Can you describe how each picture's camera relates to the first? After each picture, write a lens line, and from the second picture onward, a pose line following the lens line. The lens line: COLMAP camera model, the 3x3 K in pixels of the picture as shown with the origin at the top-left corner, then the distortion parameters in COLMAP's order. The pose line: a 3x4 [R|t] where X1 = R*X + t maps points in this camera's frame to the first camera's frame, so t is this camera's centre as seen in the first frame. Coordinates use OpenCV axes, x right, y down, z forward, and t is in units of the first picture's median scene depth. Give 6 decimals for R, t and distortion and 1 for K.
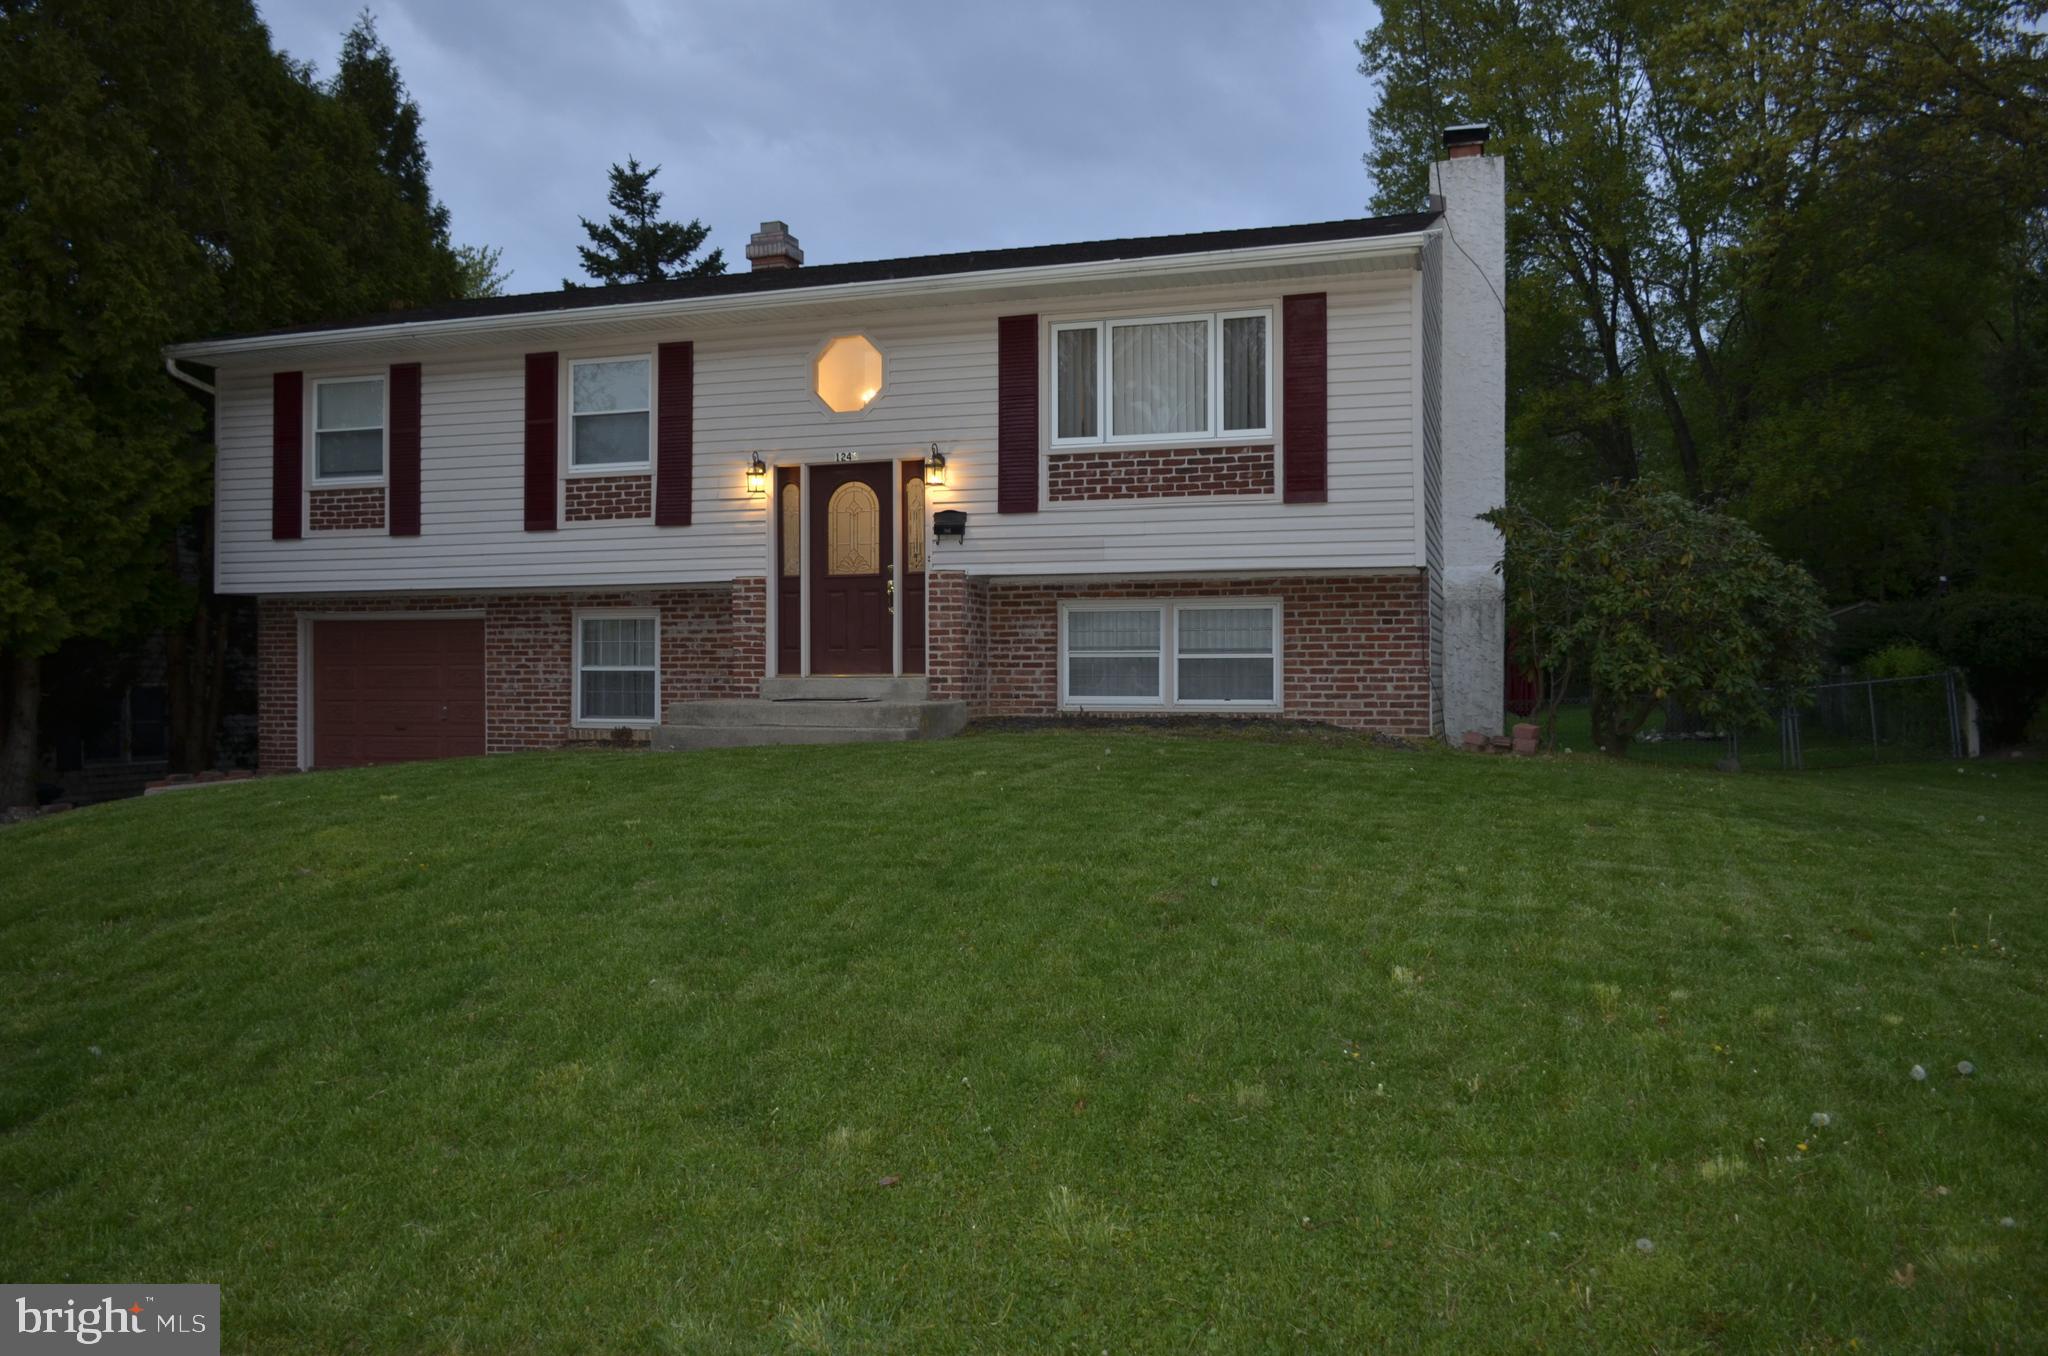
lens RADIAL K [[1543.9, 0, 1017.9], [0, 1543.9, 669.8], [0, 0, 1]] dist [-0.027332, -0.009984]
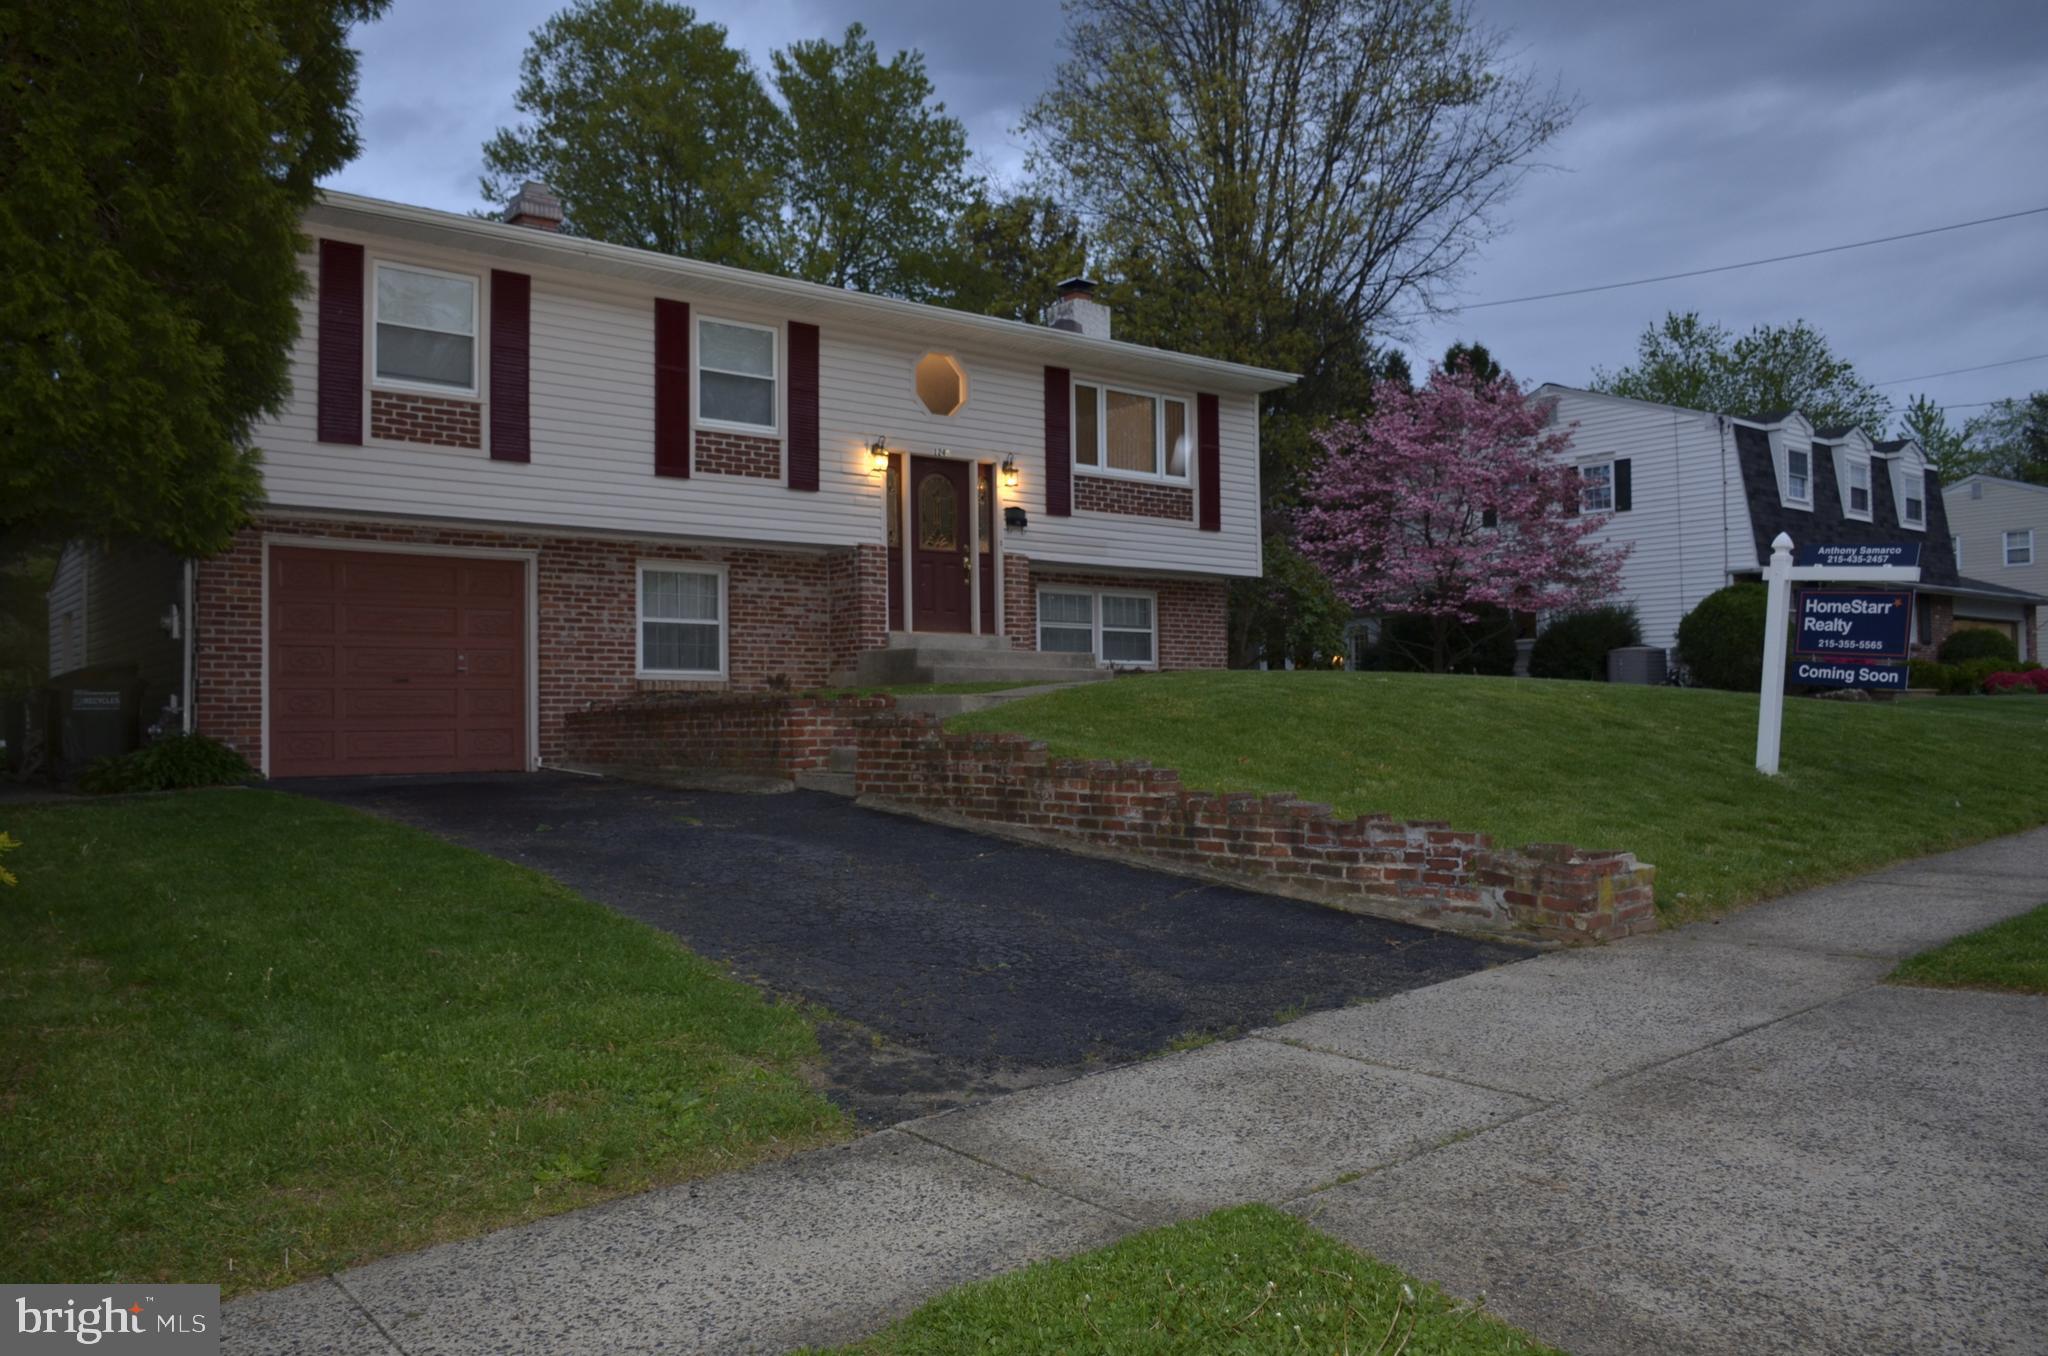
lens RADIAL K [[1543.9, 0, 1017.9], [0, 1543.9, 669.8], [0, 0, 1]] dist [-0.027332, -0.009984]
pose [[0.569221, 0.026001, 0.821774, -1.024784], [0.003364, 0.999418, -0.033952, 0.070566], [-0.822178, 0.022090, 0.568802, 0.257311]]
